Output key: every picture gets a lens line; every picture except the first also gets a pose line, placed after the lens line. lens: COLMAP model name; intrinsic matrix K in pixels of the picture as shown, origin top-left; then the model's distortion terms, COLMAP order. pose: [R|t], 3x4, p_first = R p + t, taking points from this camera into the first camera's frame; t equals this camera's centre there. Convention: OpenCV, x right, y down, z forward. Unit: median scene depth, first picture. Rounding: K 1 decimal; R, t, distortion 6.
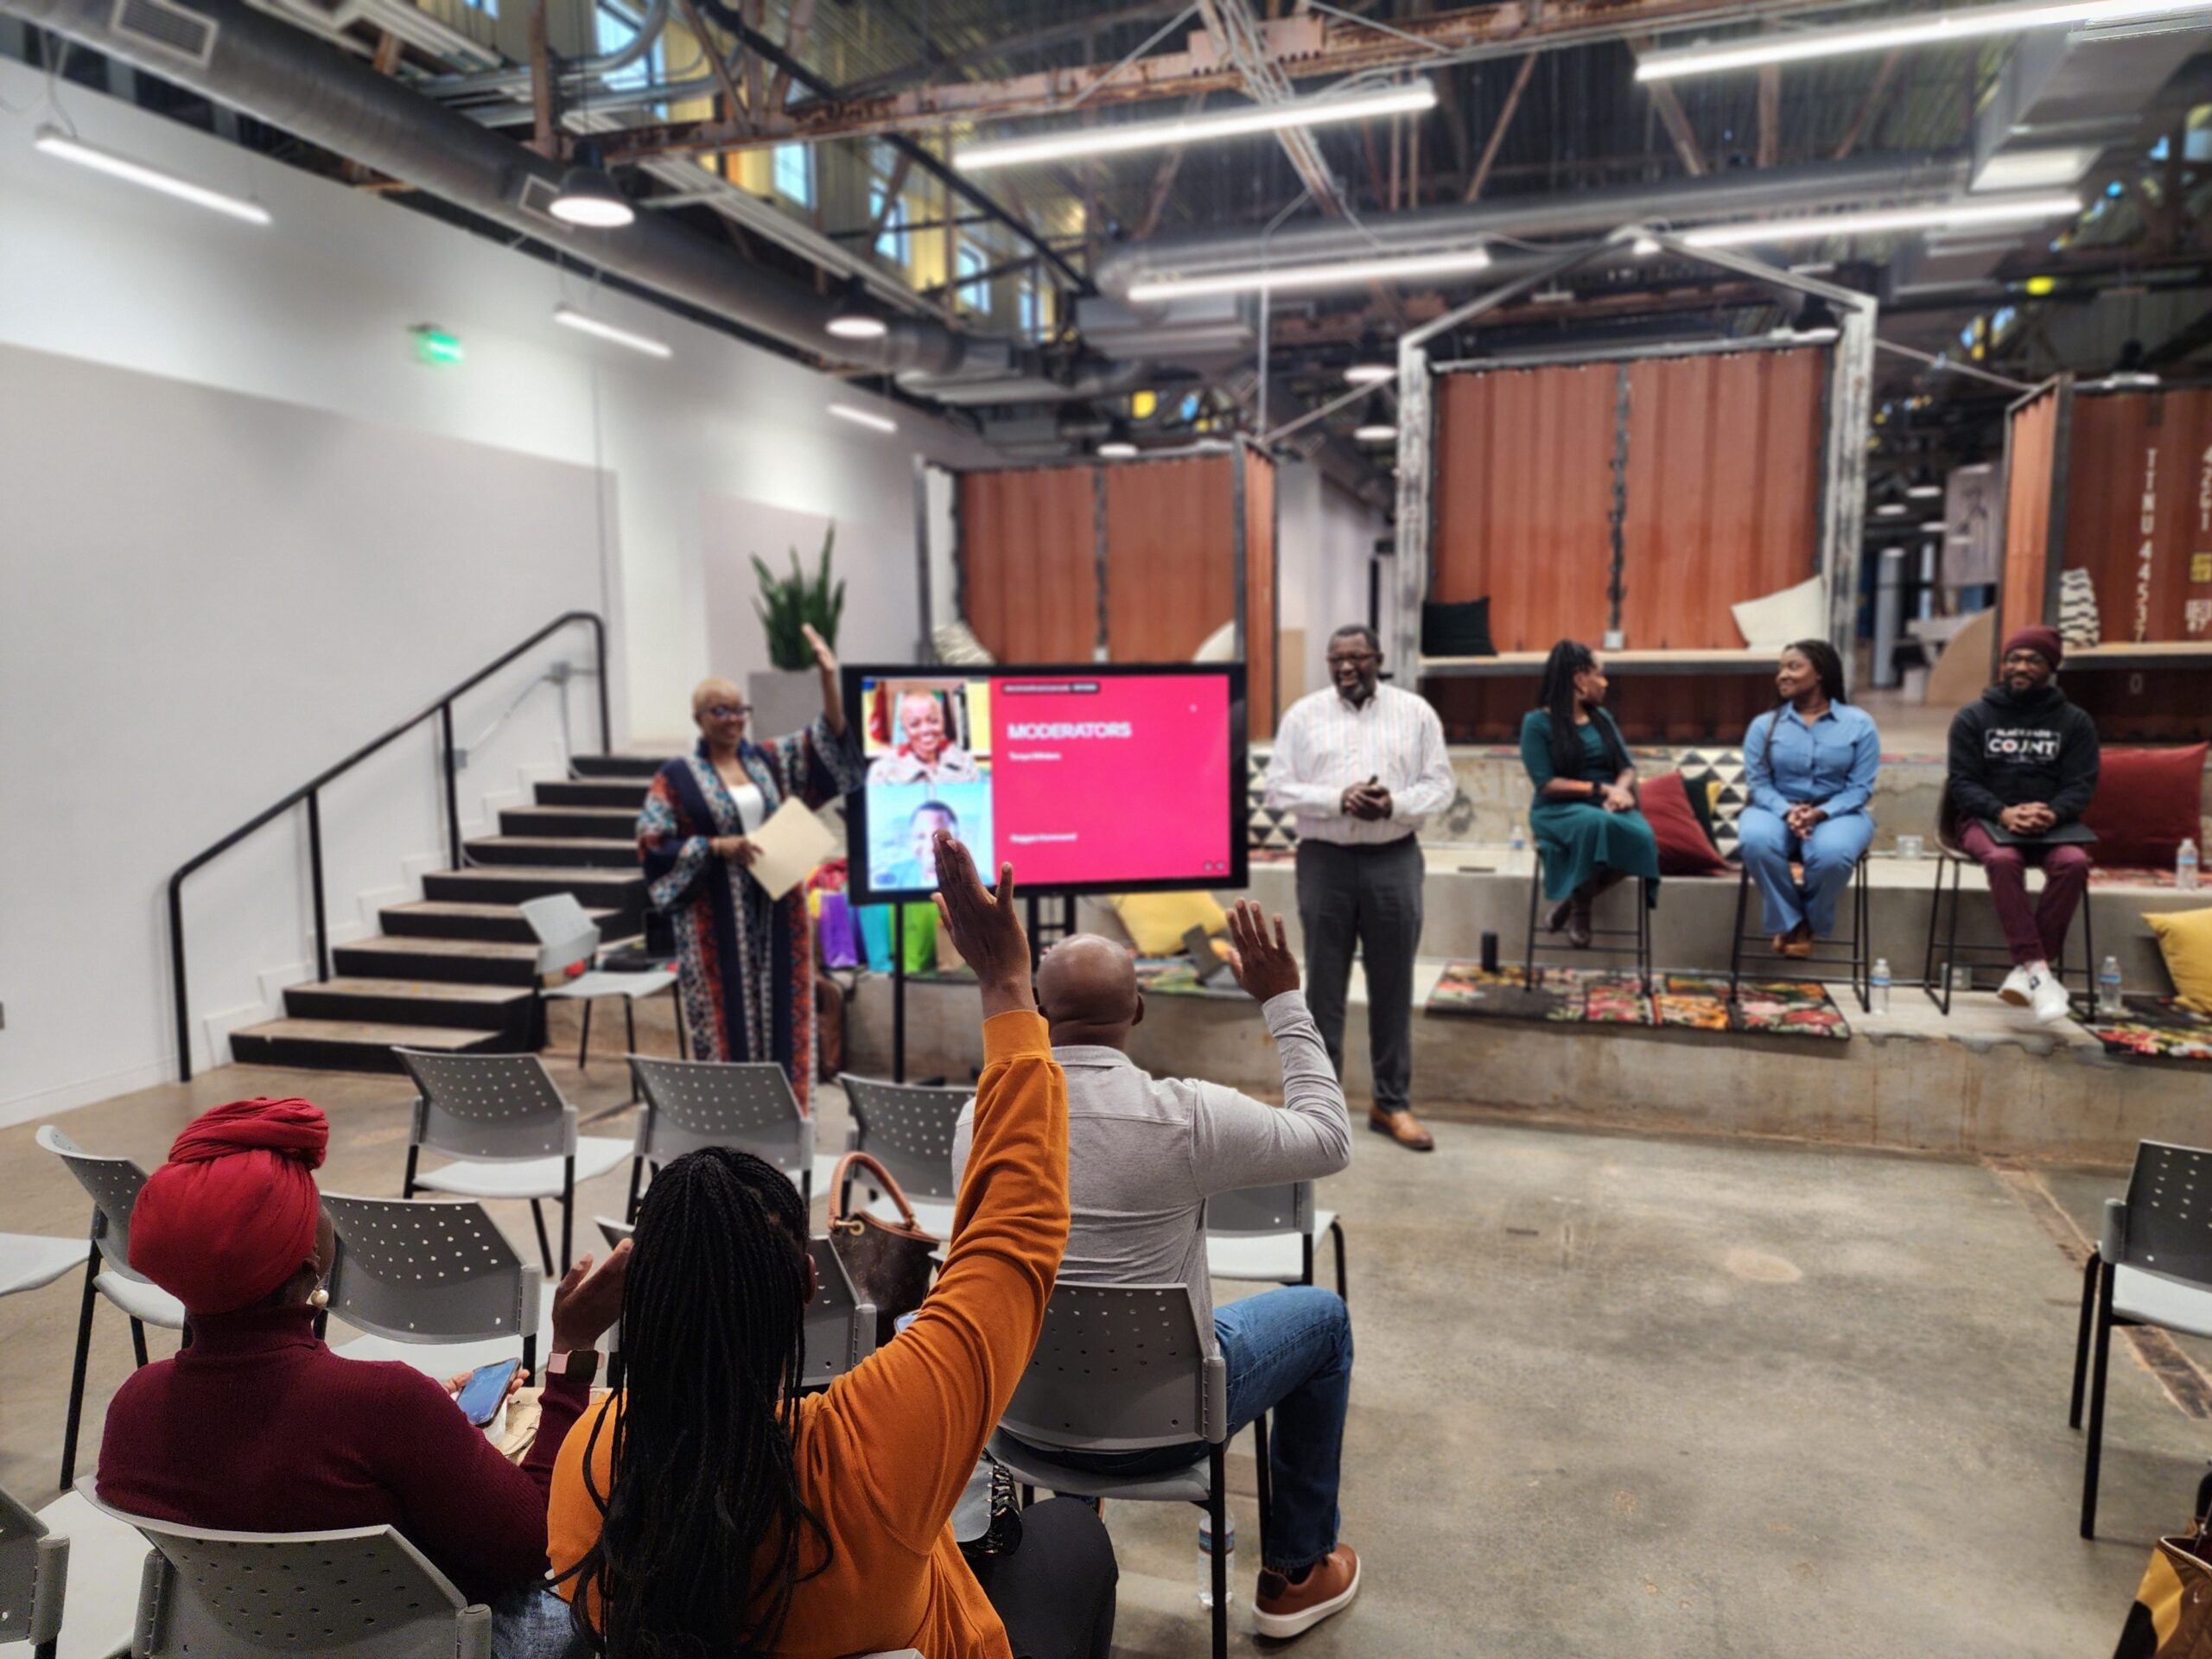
lens RADIAL K [[1478.5, 0, 1104.7], [0, 1478.5, 834.7], [0, 0, 1]] dist [0.029293, -0.022750]
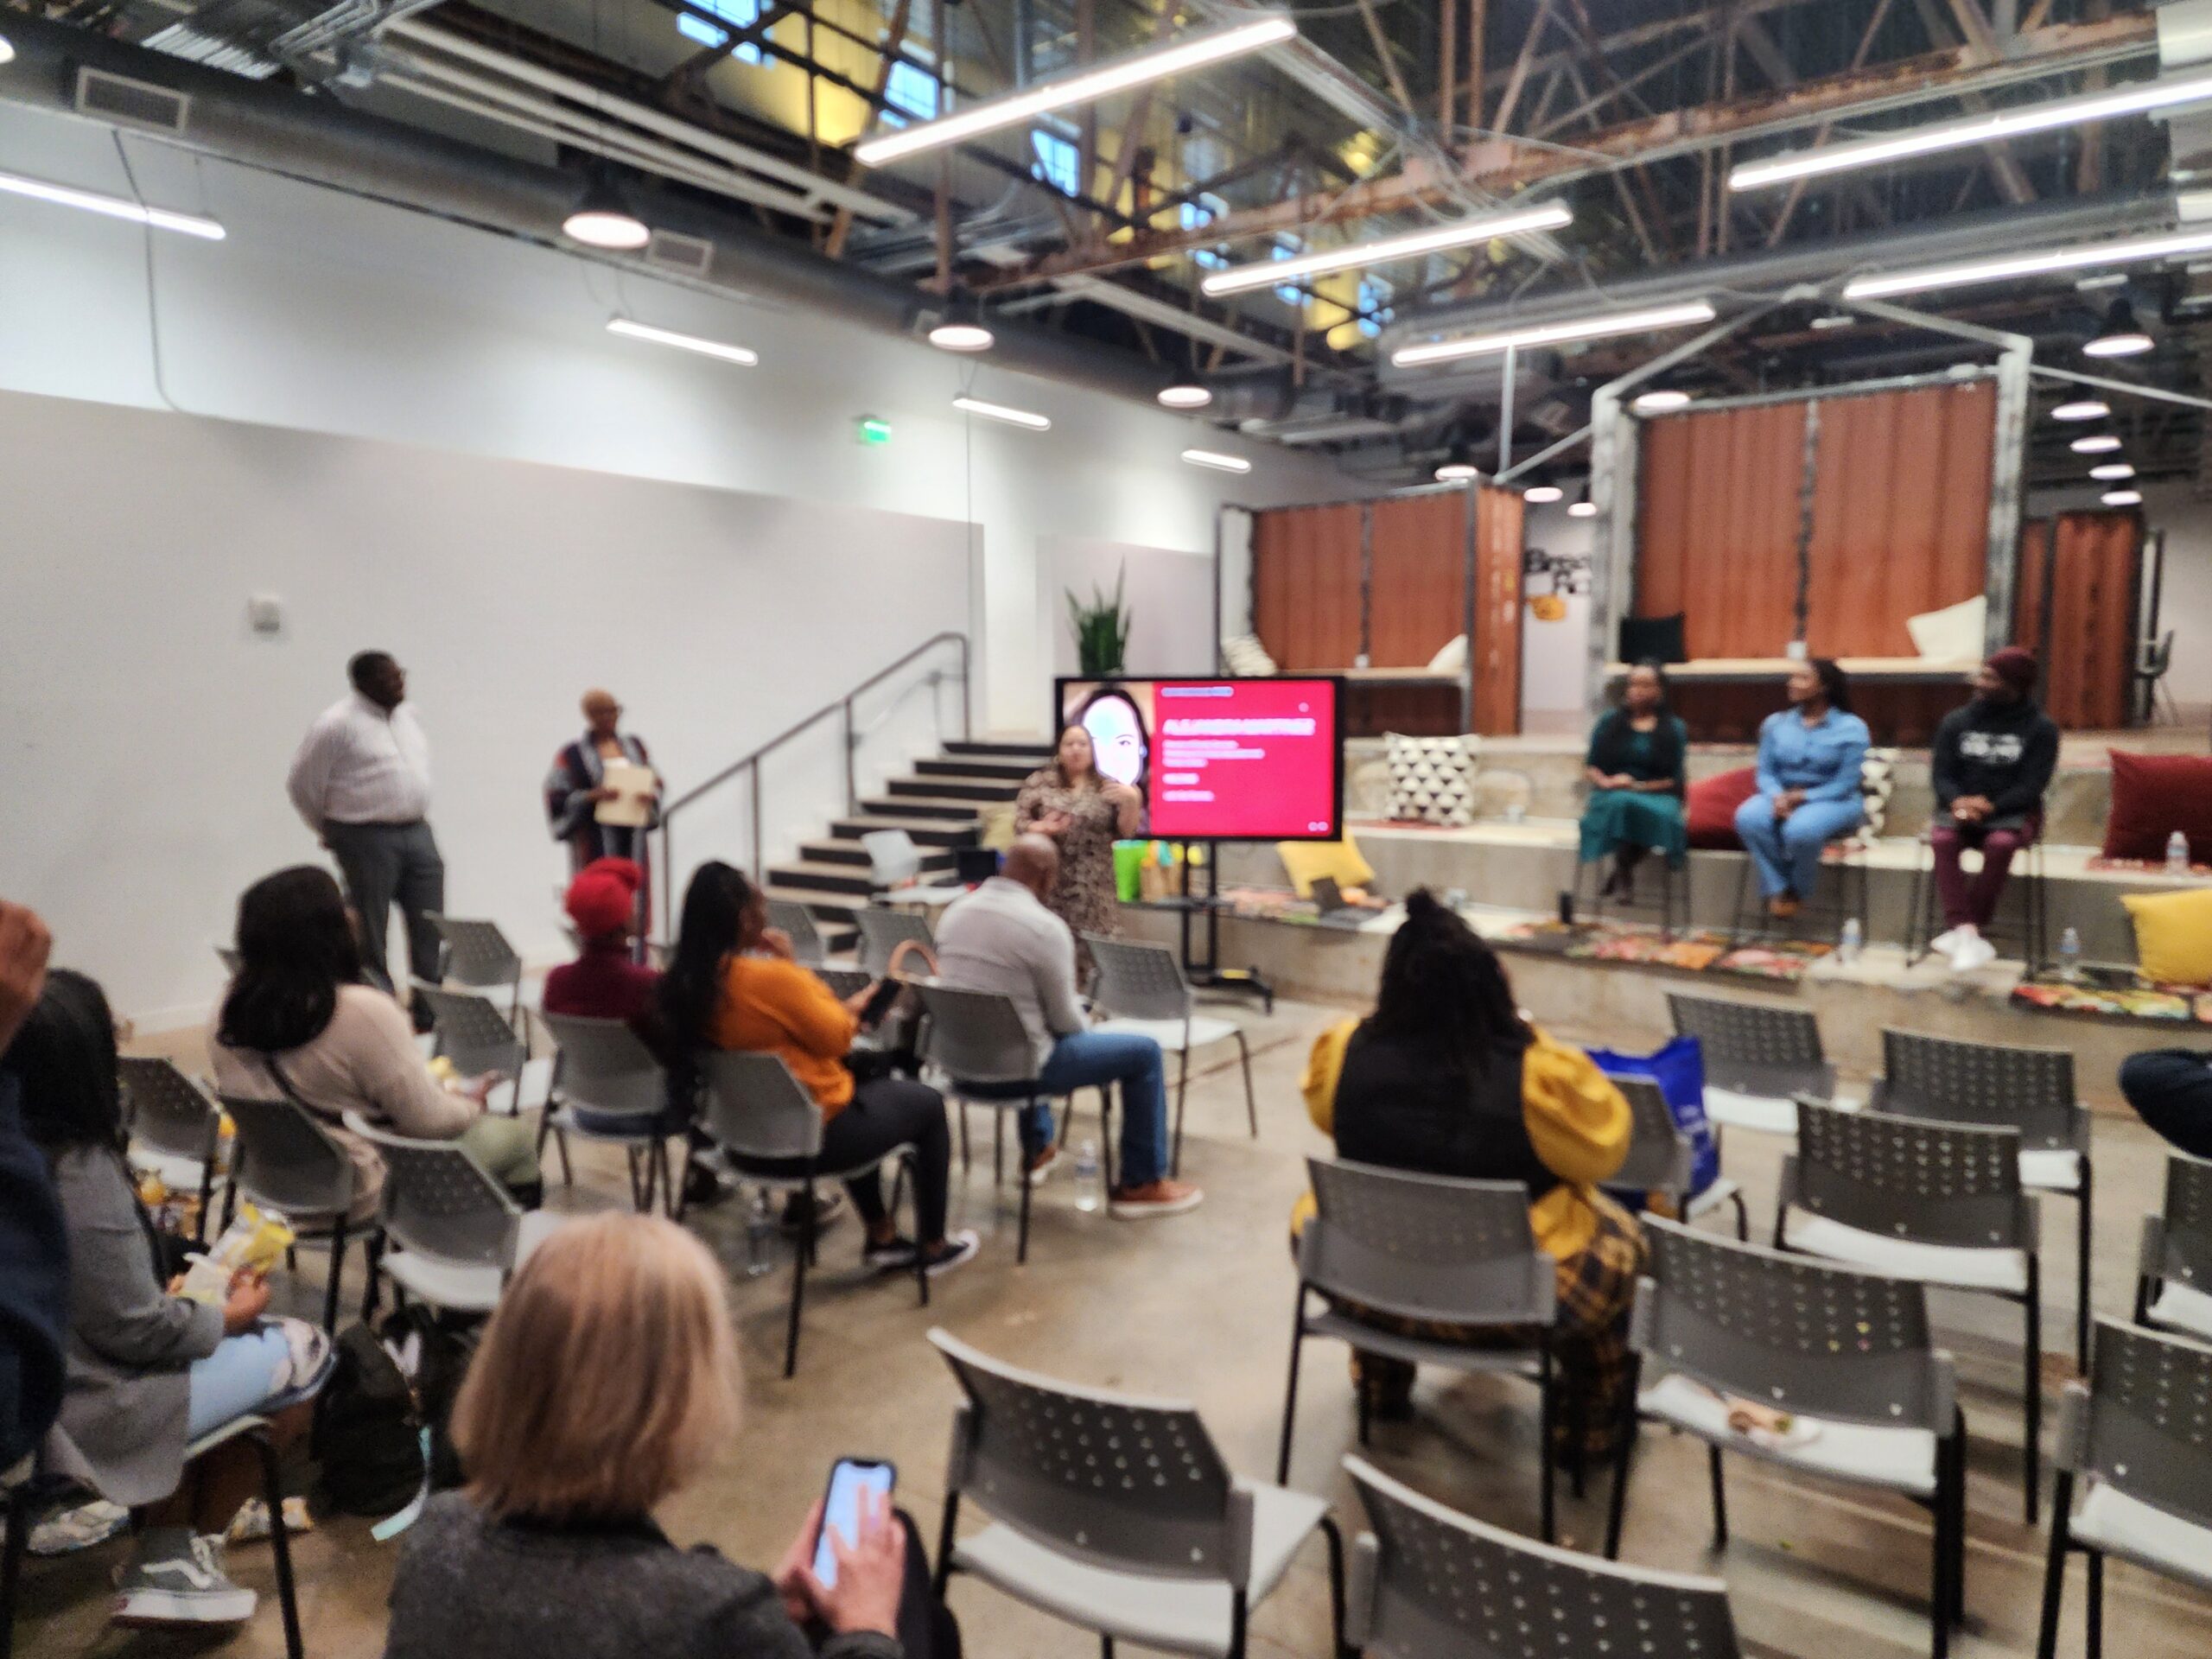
lens RADIAL K [[1478.5, 0, 1123.2], [0, 1478.5, 845.6], [0, 0, 1]] dist [0.029293, -0.022750]
pose [[0.951138, 0.038694, -0.306333, 0.215395], [-0.035228, 0.999237, 0.016837, 0.014541], [0.306751, -0.005223, 0.951776, -0.227536]]
